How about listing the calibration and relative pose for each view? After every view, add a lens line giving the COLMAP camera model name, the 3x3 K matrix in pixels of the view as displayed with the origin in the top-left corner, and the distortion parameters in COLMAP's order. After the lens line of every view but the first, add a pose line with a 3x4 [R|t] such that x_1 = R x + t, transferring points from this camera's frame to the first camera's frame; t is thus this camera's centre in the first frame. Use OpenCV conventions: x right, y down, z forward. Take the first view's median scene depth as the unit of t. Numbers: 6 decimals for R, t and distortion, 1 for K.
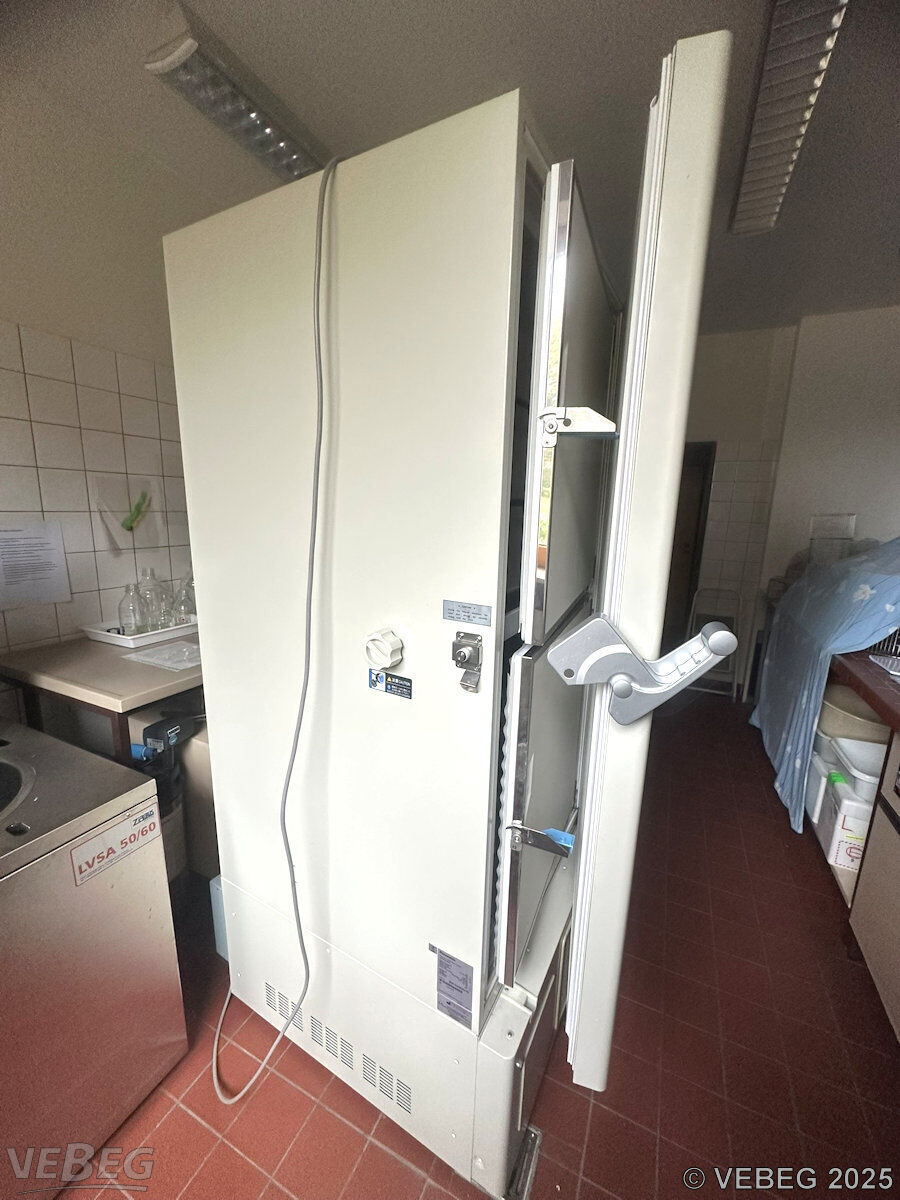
lens RADIAL K [[475.8, 0, 450.0], [0, 475.8, 600.0], [0, 0, 1]] dist [-0.000591, -0.000006]
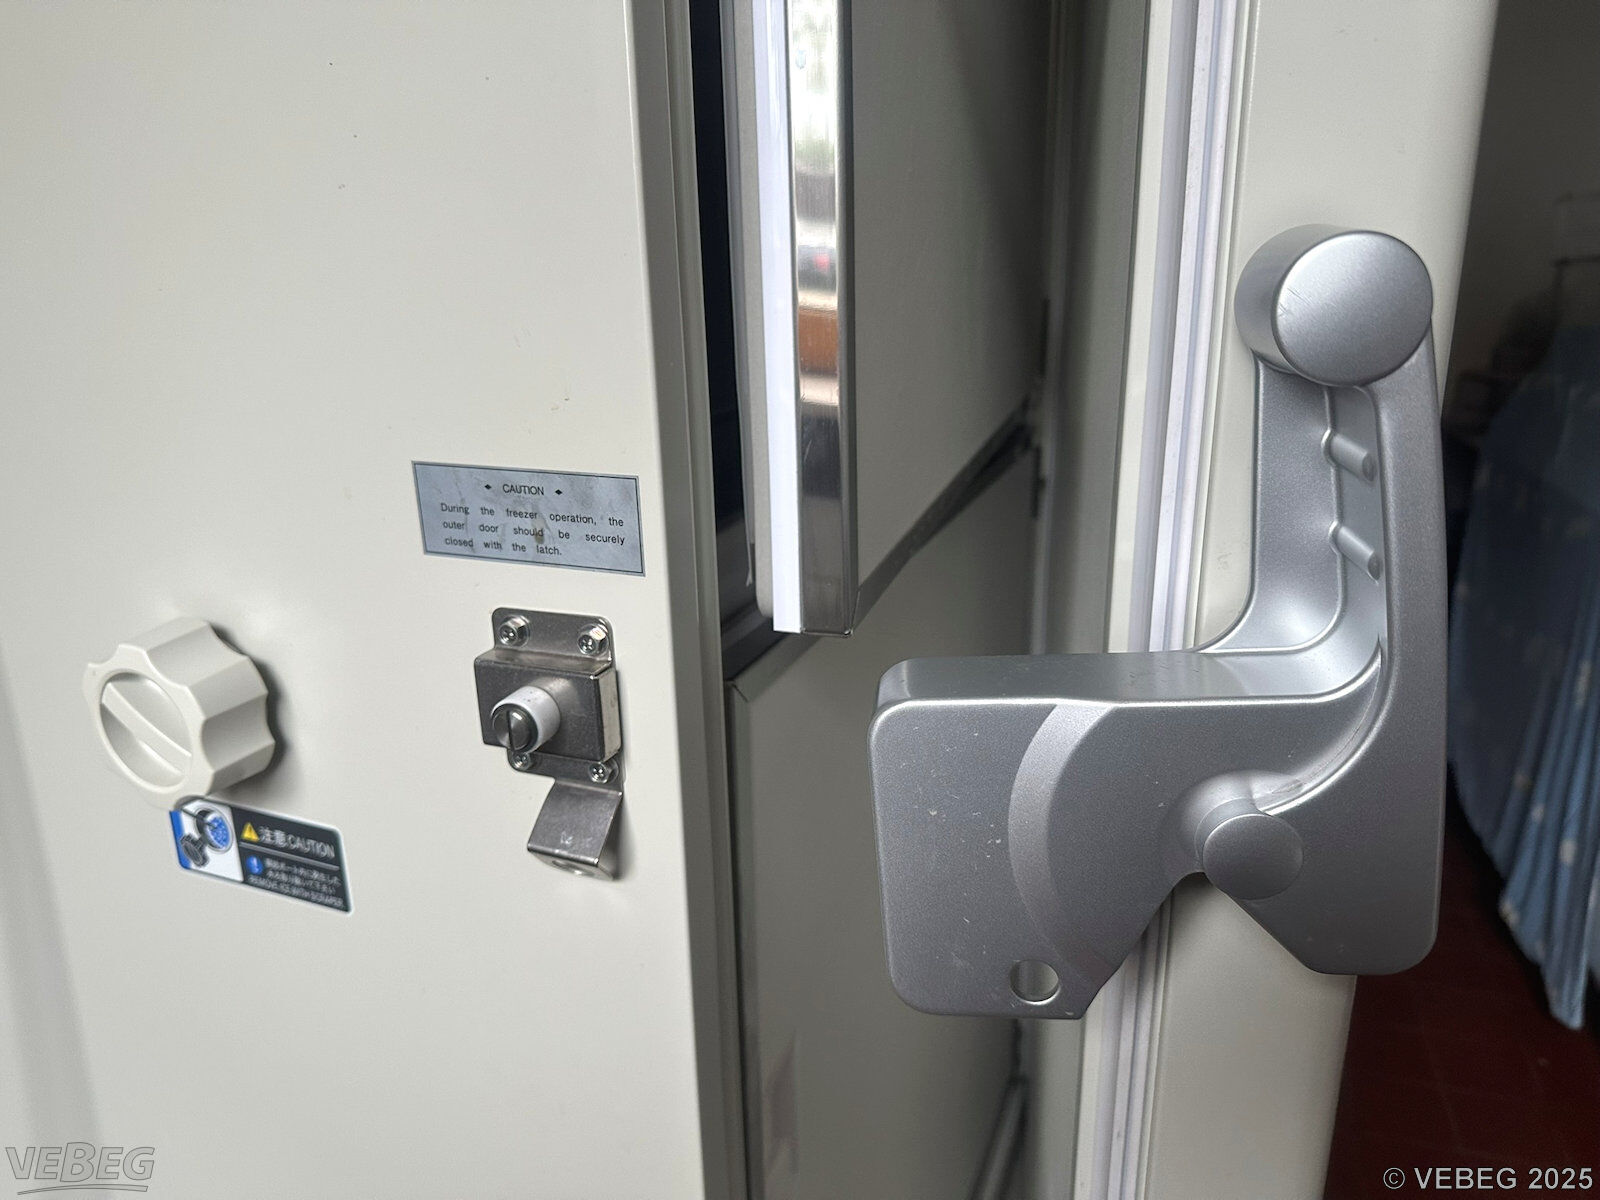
lens RADIAL K [[1089.1, 0, 830.3], [0, 1089.1, 603.2], [0, 0, 1]] dist [0.160196, -0.161238]
pose [[0.986740, -0.086224, 0.137510, 0.088266], [0.072332, 0.992047, 0.103009, 0.022002], [-0.145298, -0.091696, 0.985130, 0.457707]]
